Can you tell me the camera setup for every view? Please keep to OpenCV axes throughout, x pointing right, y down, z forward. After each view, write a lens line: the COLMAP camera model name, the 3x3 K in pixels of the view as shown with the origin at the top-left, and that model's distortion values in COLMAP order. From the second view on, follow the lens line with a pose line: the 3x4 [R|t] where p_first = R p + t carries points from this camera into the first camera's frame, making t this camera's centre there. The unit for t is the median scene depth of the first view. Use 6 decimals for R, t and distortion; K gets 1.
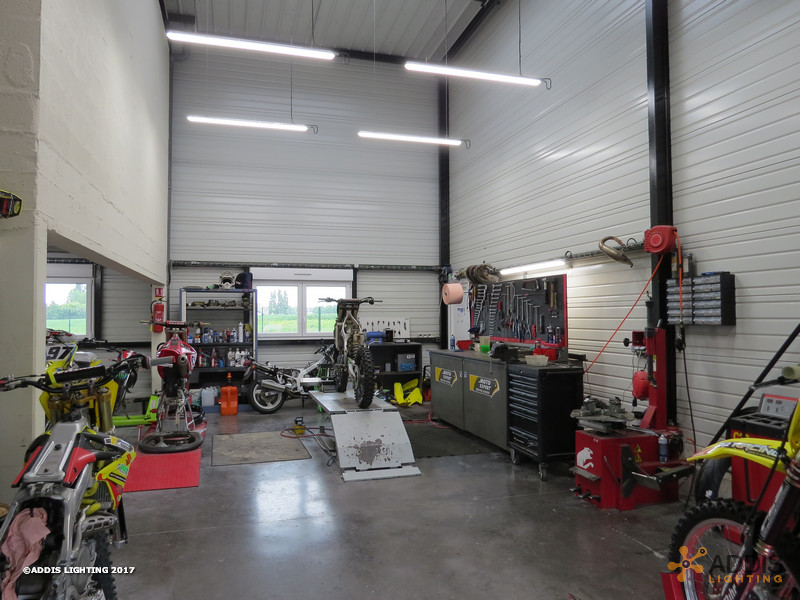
lens RADIAL K [[566.1, 0, 404.3], [0, 566.1, 299.4], [0, 0, 1]] dist [-0.030469, 0.006459]
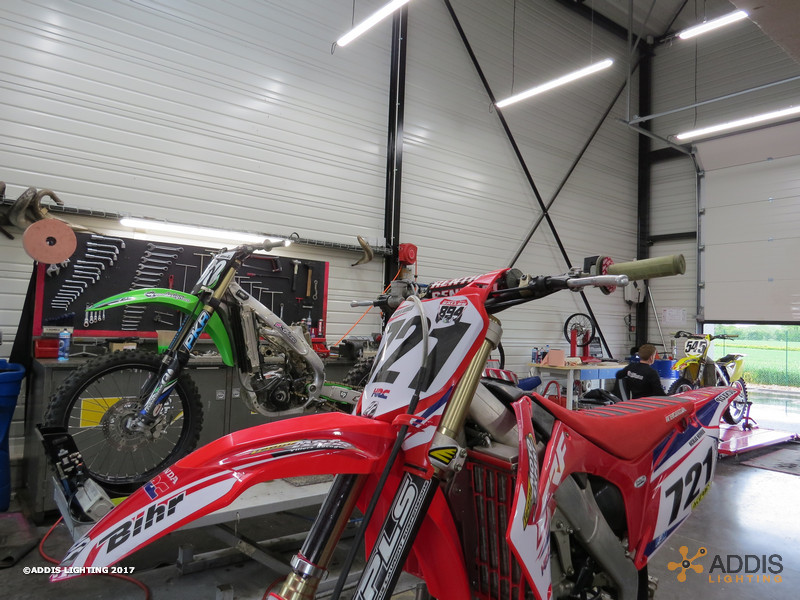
lens RADIAL K [[566.4, 0, 405.0], [0, 566.4, 296.8], [0, 0, 1]] dist [-0.028667, 0.003447]
pose [[-0.366391, 0.035350, 0.929789, -0.522227], [-0.065147, 0.995851, -0.063533, 0.052867], [-0.928178, -0.083851, -0.362568, 1.022266]]
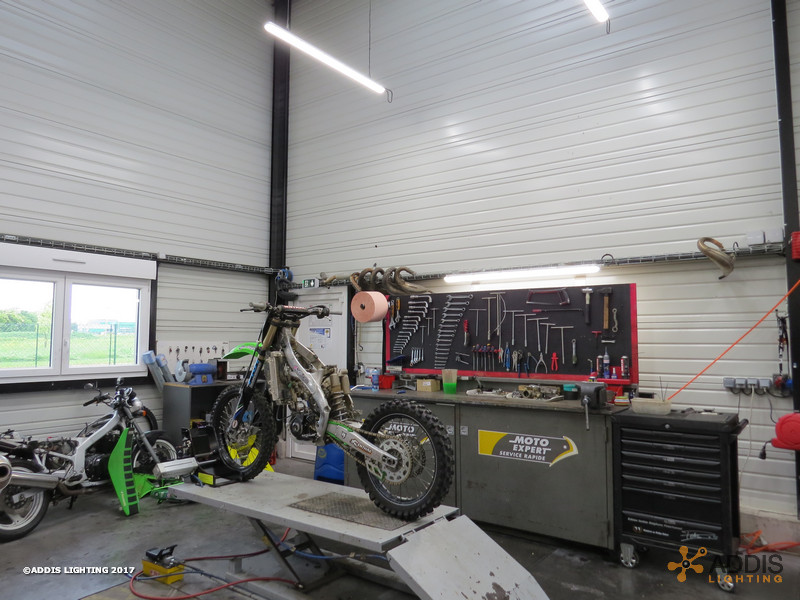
lens RADIAL K [[566.1, 0, 404.3], [0, 566.1, 299.4], [0, 0, 1]] dist [-0.030469, 0.006459]
pose [[0.798882, 0.049015, 0.599487, -0.329052], [-0.023475, 0.998456, -0.050352, 0.016677], [-0.601030, 0.026153, 0.798799, 0.501652]]
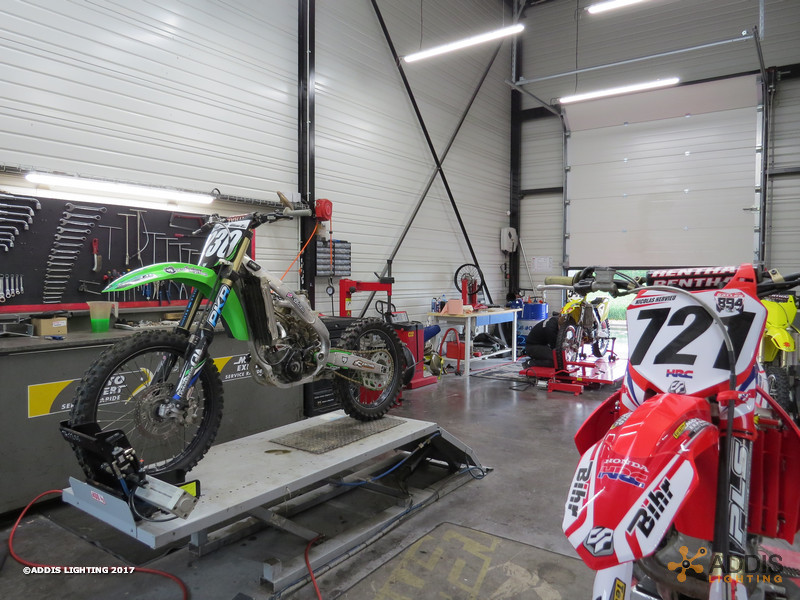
lens RADIAL K [[566.1, 0, 404.3], [0, 566.1, 299.4], [0, 0, 1]] dist [-0.030469, 0.006459]
pose [[-0.609891, -0.033738, 0.791767, -0.471062], [-0.028424, 0.999382, 0.020690, 0.045436], [-0.791976, -0.009887, -0.610473, 1.136829]]
